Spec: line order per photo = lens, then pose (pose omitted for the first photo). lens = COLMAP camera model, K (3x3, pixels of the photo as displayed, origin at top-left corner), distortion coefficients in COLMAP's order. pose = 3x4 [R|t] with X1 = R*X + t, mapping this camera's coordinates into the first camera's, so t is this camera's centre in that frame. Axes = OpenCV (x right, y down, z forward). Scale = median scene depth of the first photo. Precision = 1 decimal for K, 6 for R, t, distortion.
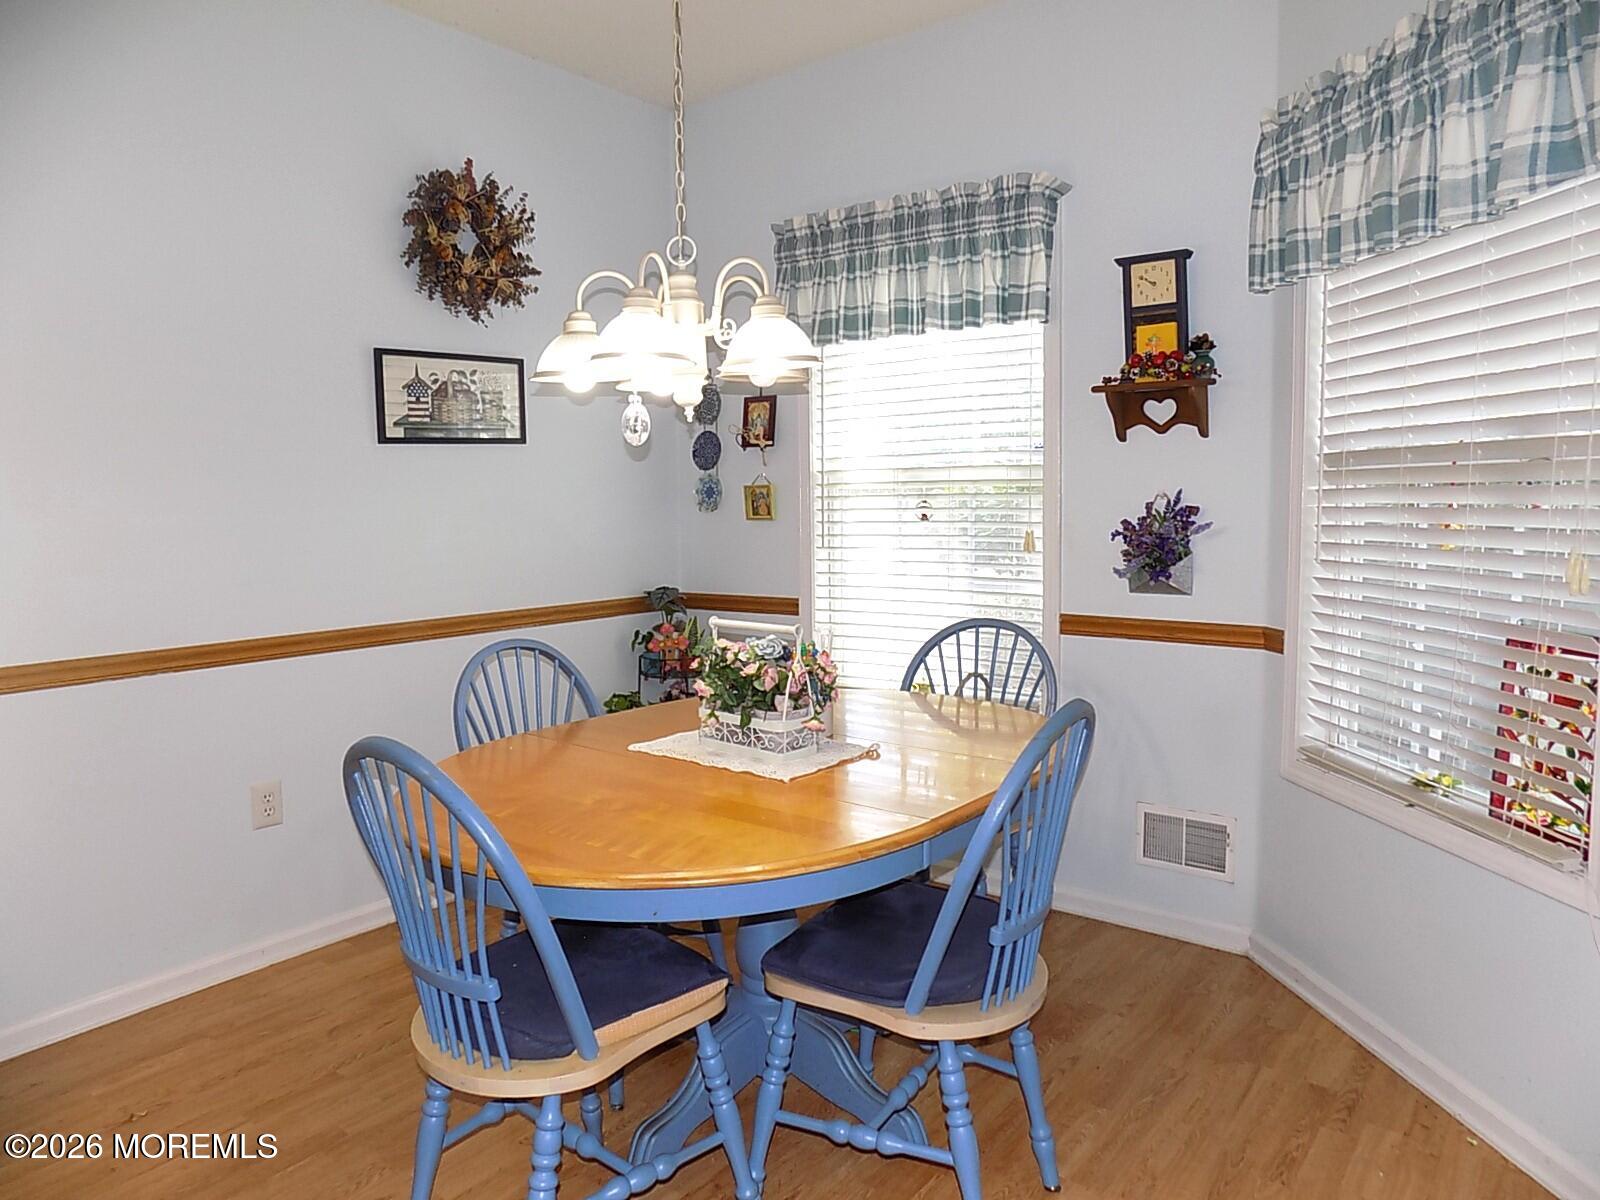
lens RADIAL K [[1090.2, 0, 800.0], [0, 1090.2, 600.0], [0, 0, 1]] dist [-0.085273, 0.114313]
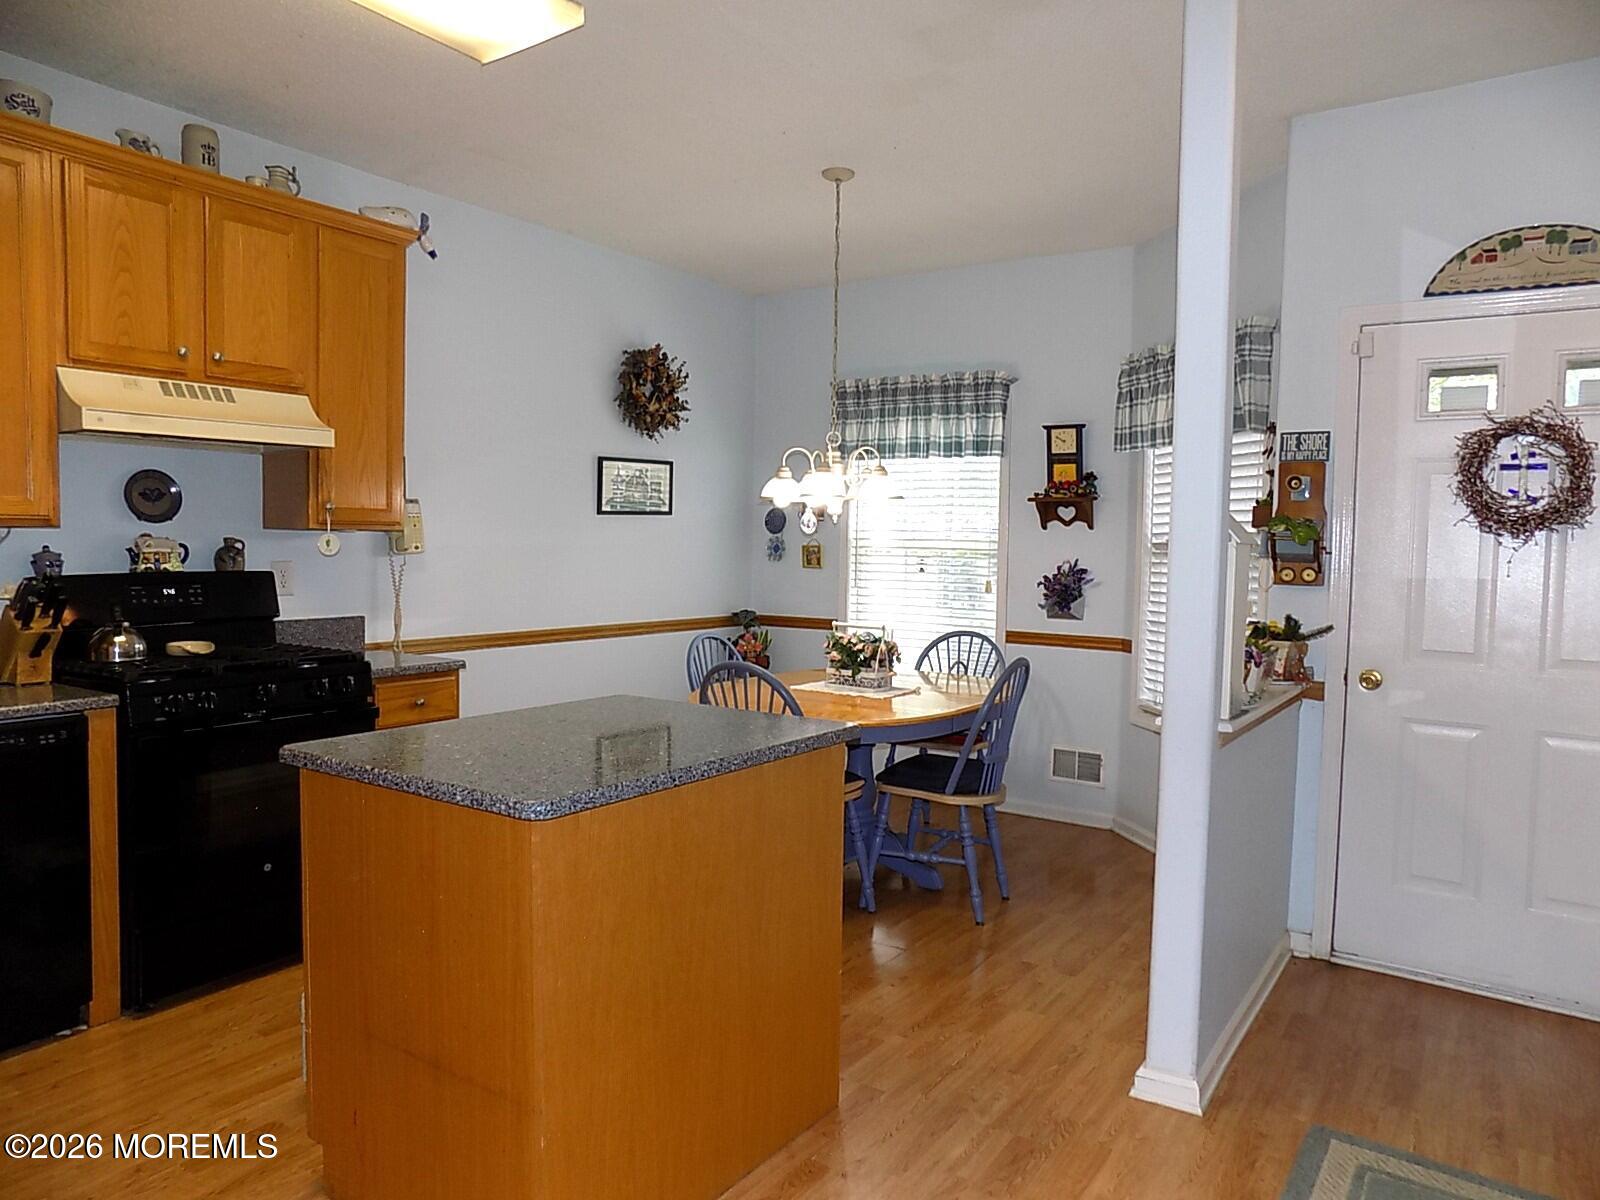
lens RADIAL K [[1071.1, 0, 805.7], [0, 1071.1, 591.4], [0, 0, 1]] dist [-0.082415, 0.076056]
pose [[0.997152, 0.029671, 0.069335, -0.191045], [-0.026381, 0.998504, -0.047894, 0.041156], [-0.070653, 0.045928, 0.996443, -0.644036]]
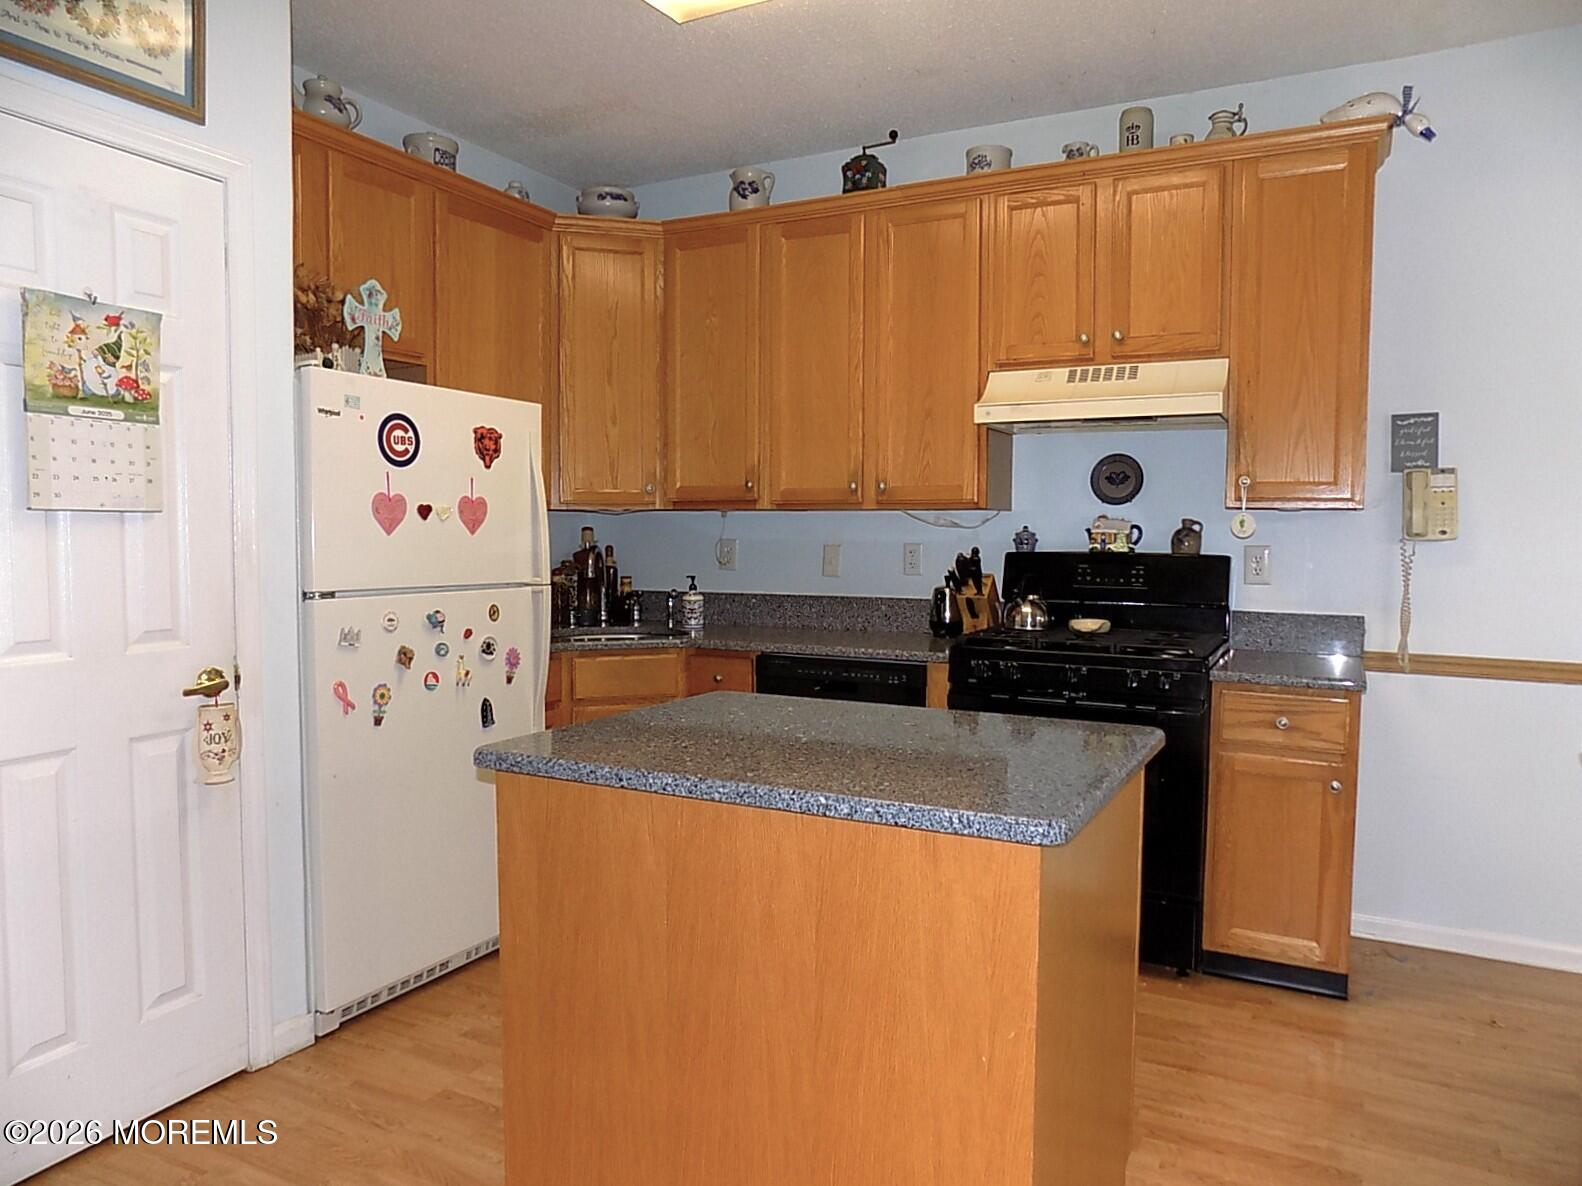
lens RADIAL K [[1080.2, 0, 793.2], [0, 1080.2, 579.7], [0, 0, 1]] dist [-0.094296, 0.104949]
pose [[0.180522, 0.066814, -0.981299, 0.289315], [-0.106209, 0.993180, 0.048085, -0.003854], [0.977820, 0.095543, 0.186387, -0.055168]]
